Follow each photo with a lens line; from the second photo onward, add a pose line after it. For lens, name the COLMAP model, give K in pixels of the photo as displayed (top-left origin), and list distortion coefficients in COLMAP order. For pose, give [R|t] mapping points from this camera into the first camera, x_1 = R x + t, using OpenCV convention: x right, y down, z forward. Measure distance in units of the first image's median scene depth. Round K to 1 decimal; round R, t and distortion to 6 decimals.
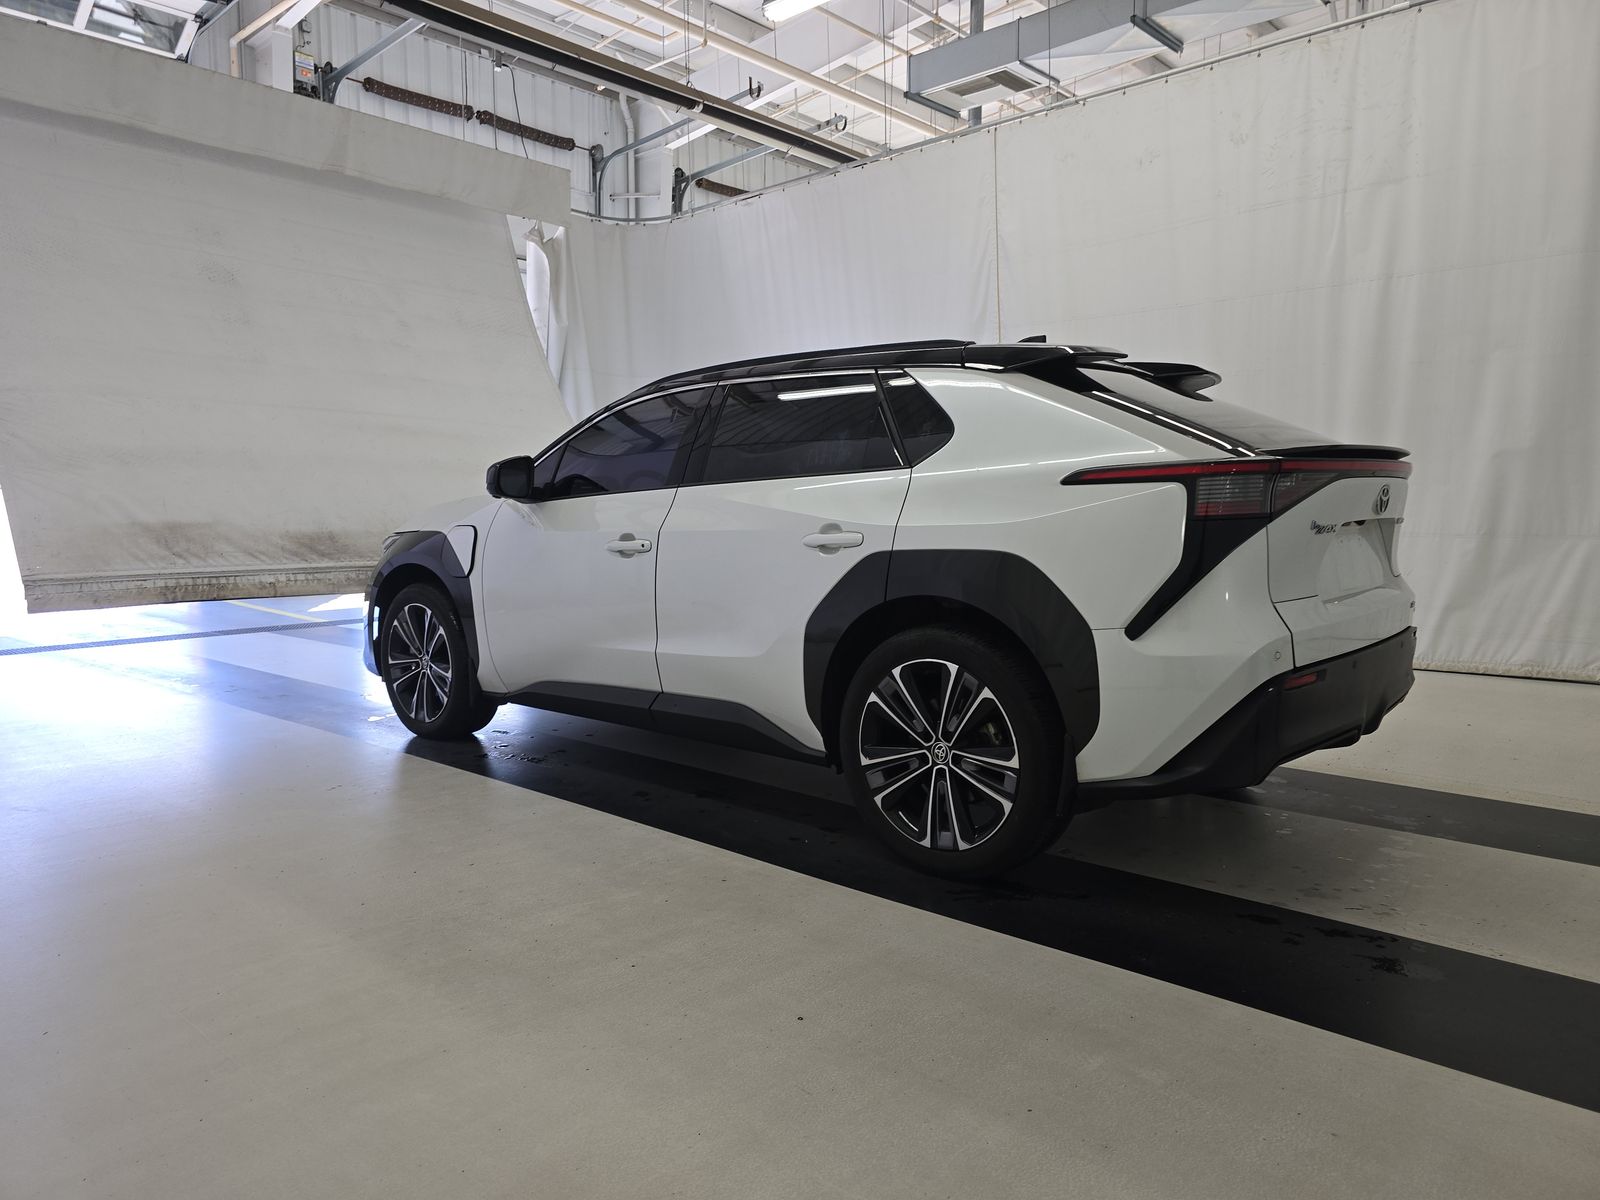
lens RADIAL K [[1094.6, 0, 807.5], [0, 1094.6, 636.6], [0, 0, 1]] dist [0.011061, -0.005908]
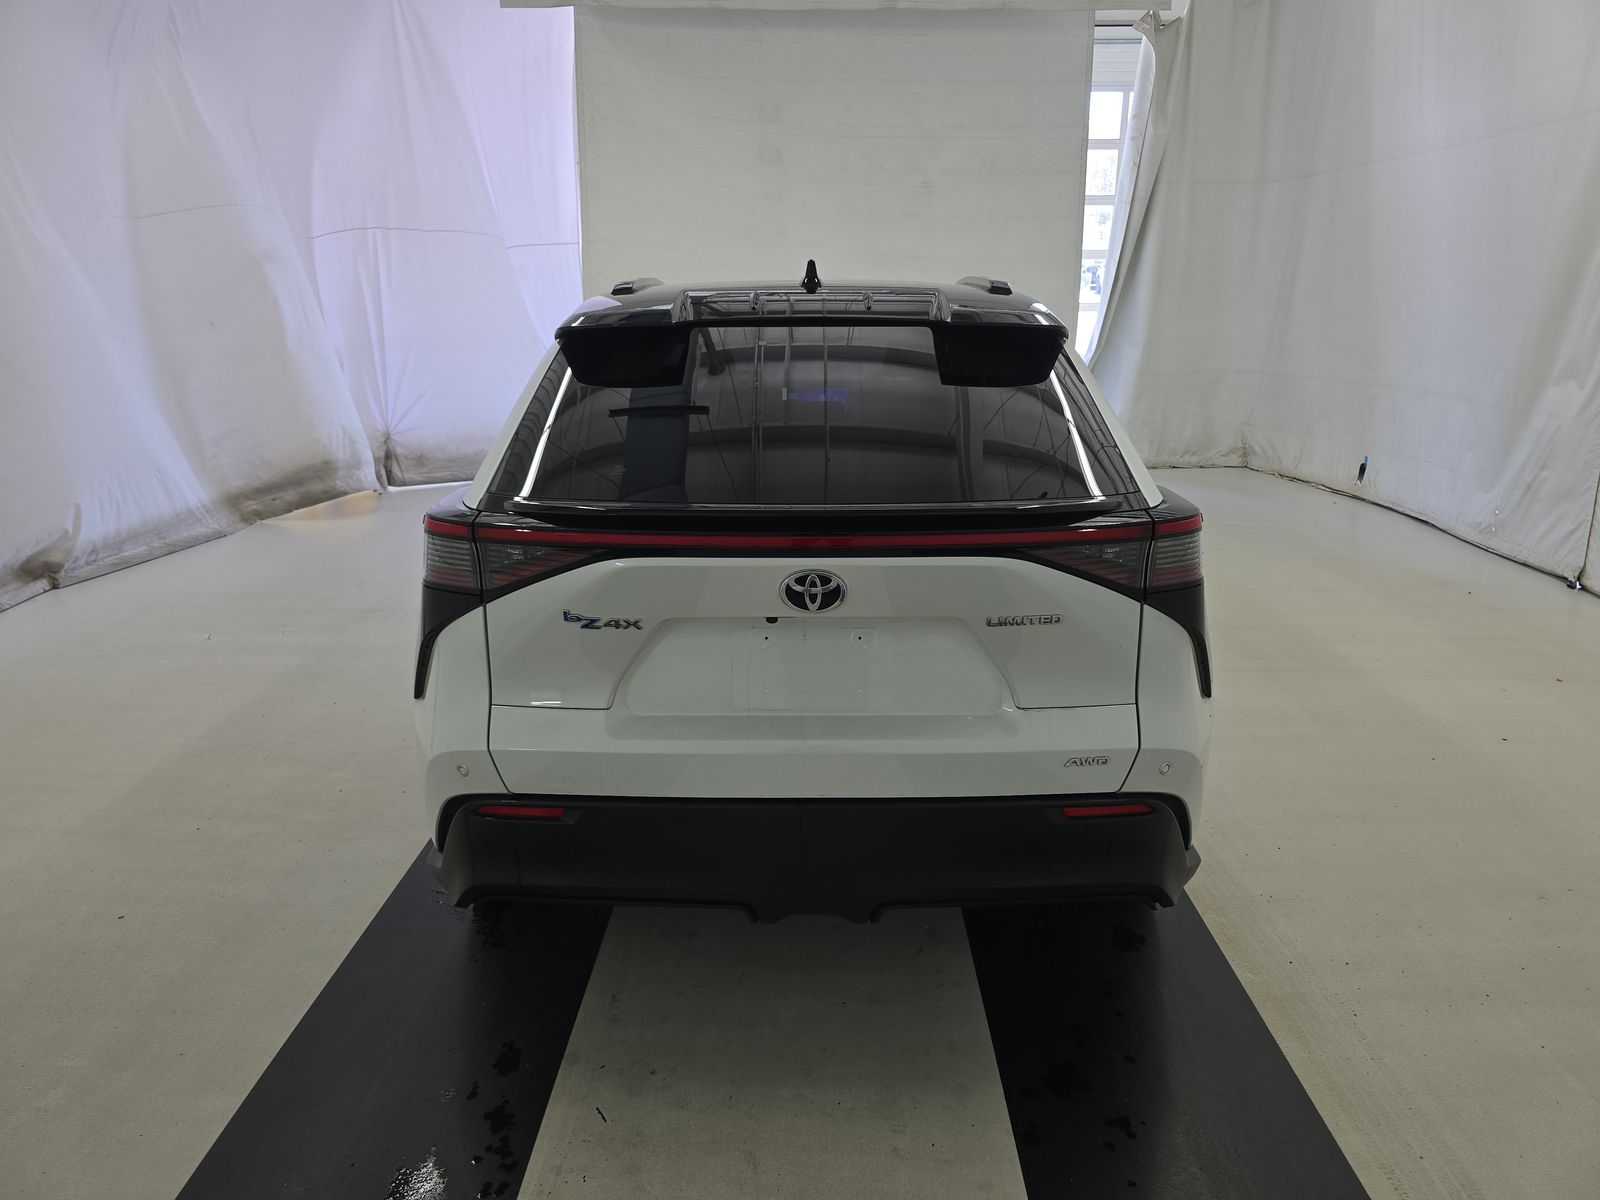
lens RADIAL K [[1094.6, 0, 796.5], [0, 1094.6, 606.8], [0, 0, 1]] dist [0.011061, -0.005908]
pose [[0.653157, 0.229772, -0.721520, 1.064909], [-0.098733, 0.970558, 0.219702, -0.276633], [0.750758, -0.072262, 0.656612, 0.634163]]
